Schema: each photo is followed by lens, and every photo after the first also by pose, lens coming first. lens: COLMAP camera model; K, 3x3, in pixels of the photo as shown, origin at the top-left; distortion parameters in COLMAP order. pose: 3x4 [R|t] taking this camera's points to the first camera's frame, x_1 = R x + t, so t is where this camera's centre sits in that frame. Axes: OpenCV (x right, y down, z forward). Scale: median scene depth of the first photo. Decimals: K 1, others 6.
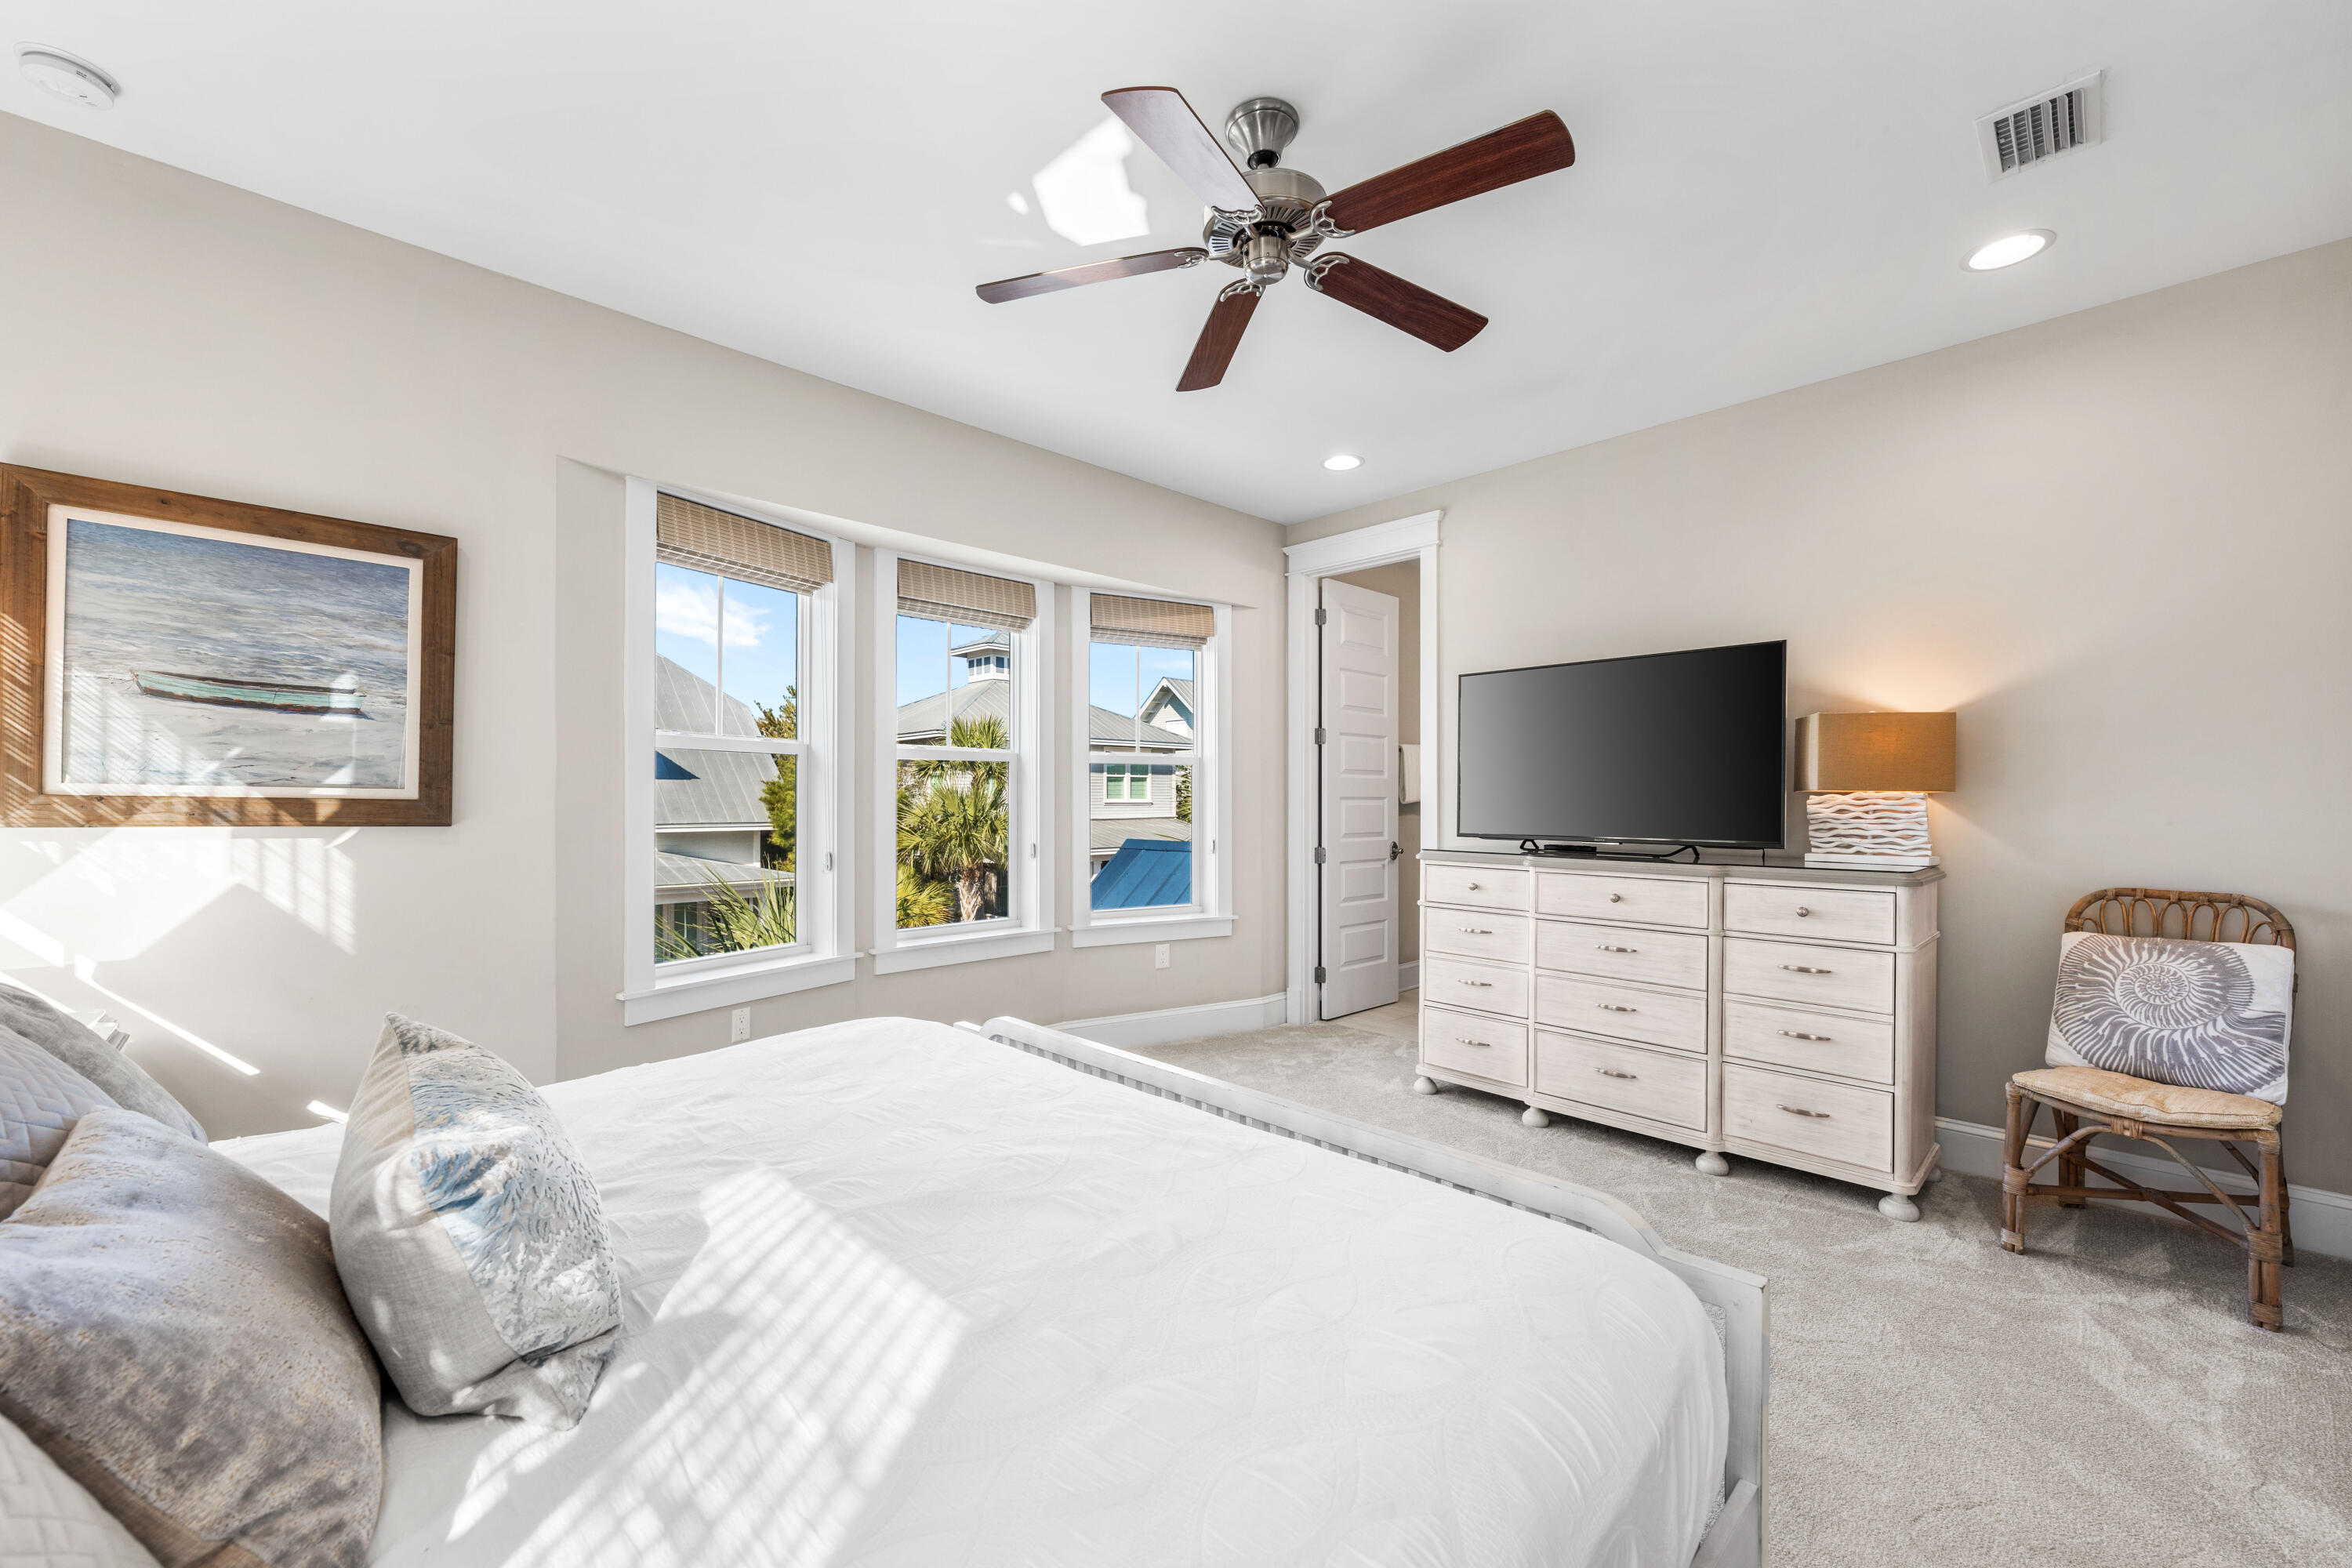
lens RADIAL K [[965.4, 0, 1168.6], [0, 965.4, 801.2], [0, 0, 1]] dist [0.003883, 0.000398]
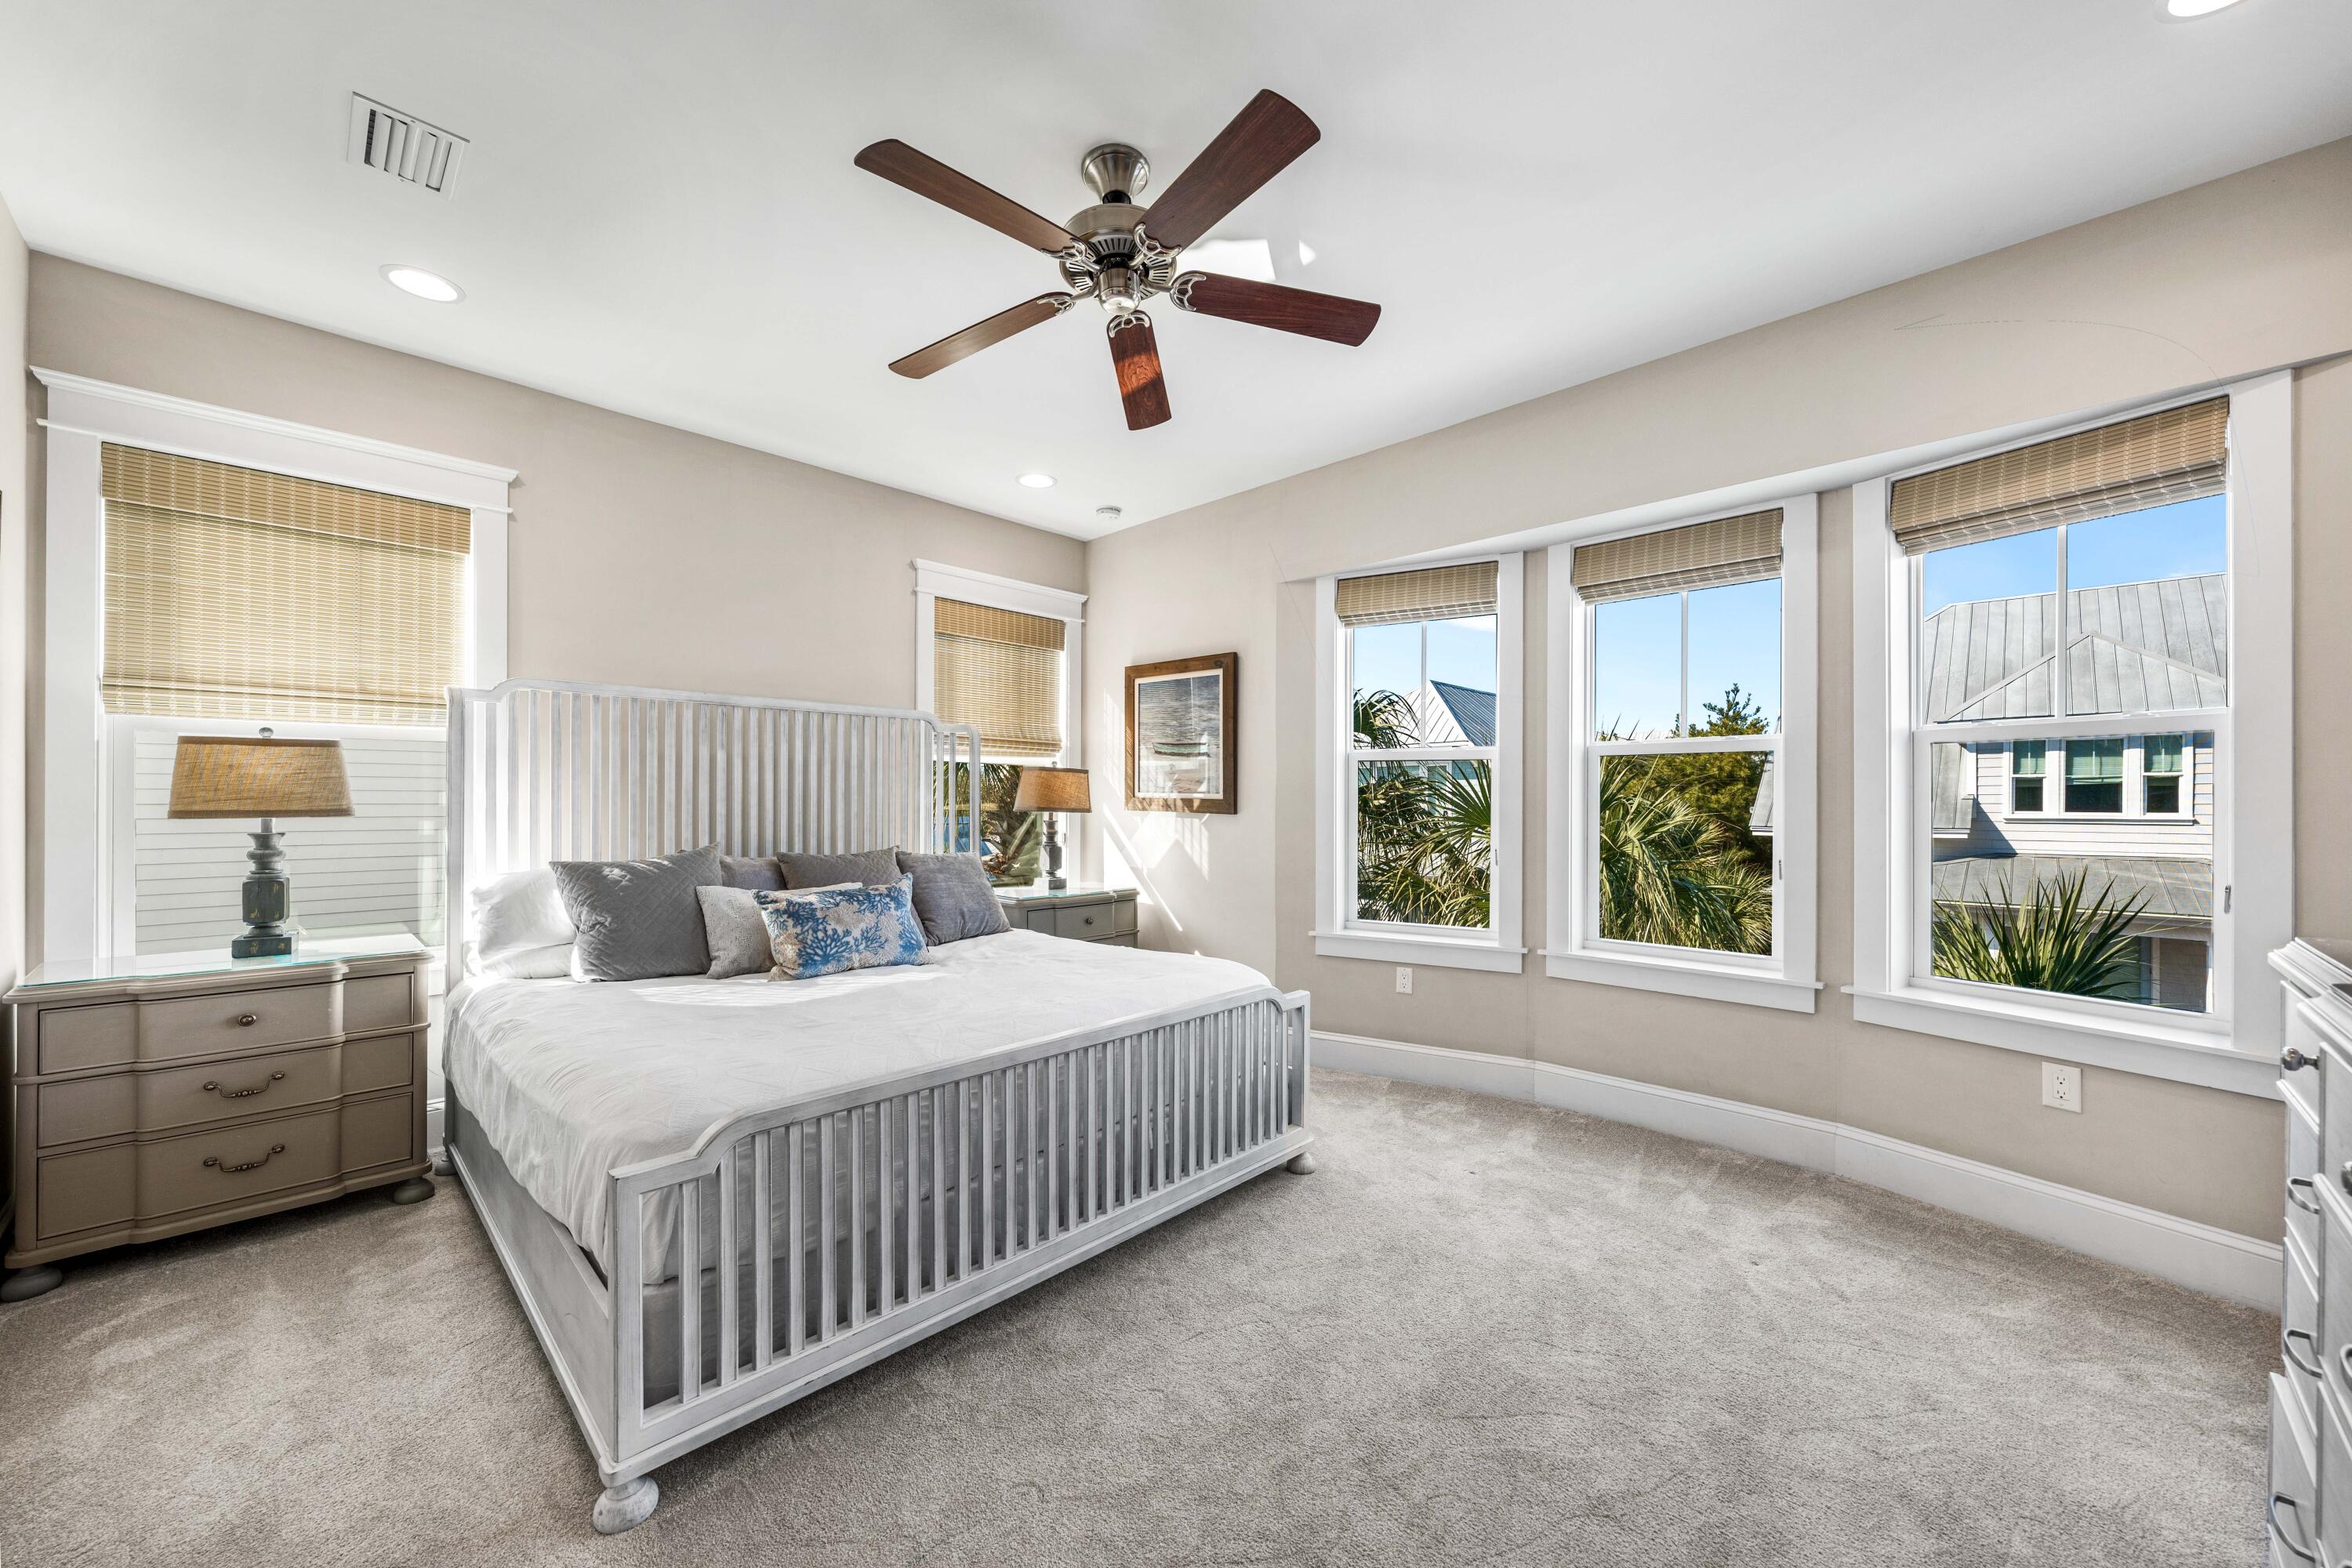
lens RADIAL K [[879.9, 0, 1156.1], [0, 879.9, 791.9], [0, 0, 1]] dist [-0.002563, -0.000166]
pose [[-0.004907, -0.007320, -0.999961, 0.886281], [0.000052, 0.999973, -0.007320, -0.004026], [0.999988, -0.000088, -0.004906, 0.877931]]
